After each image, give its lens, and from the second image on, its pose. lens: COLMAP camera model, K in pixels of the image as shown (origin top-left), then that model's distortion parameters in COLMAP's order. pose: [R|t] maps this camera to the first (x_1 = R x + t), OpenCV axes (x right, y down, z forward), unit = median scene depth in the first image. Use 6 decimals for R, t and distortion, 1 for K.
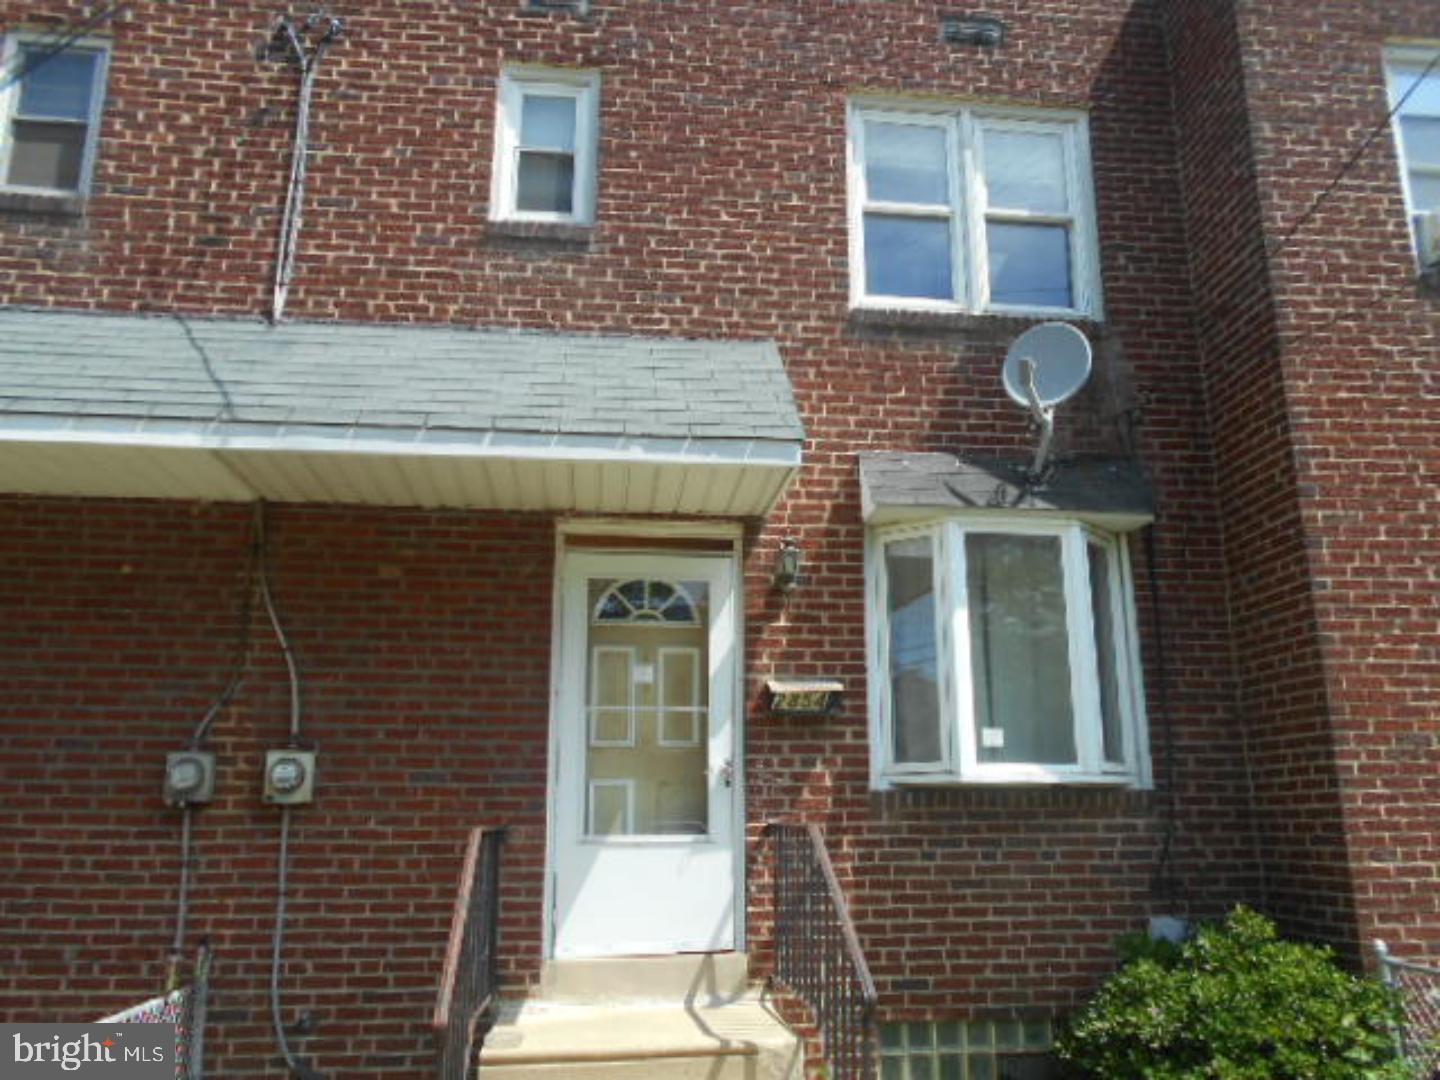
lens RADIAL K [[1152.0, 0, 720.0], [0, 1152.0, 540.0], [0, 0, 1]] dist [-0.104059, 0.095730]
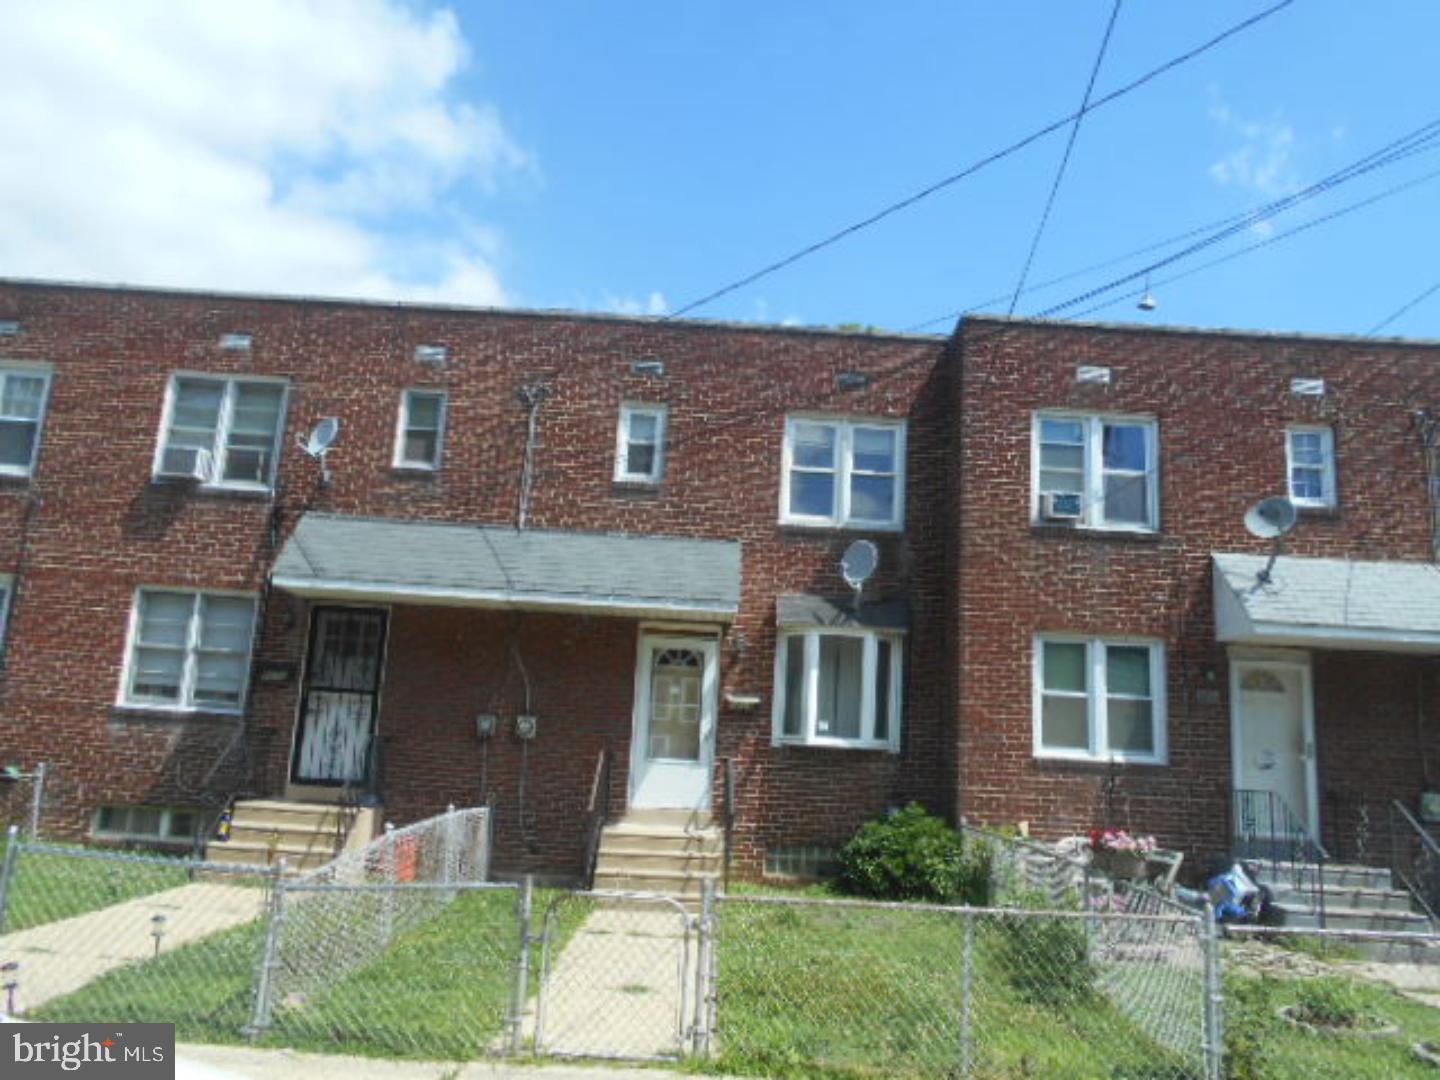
lens RADIAL K [[1095.3, 0, 720.0], [0, 1095.3, 540.0], [0, 0, 1]] dist [-0.152478, -0.000147]
pose [[0.994358, 0.035997, -0.099784, 0.227165], [-0.032628, 0.998848, 0.035192, -0.260531], [0.100936, -0.031737, 0.994387, -1.139941]]
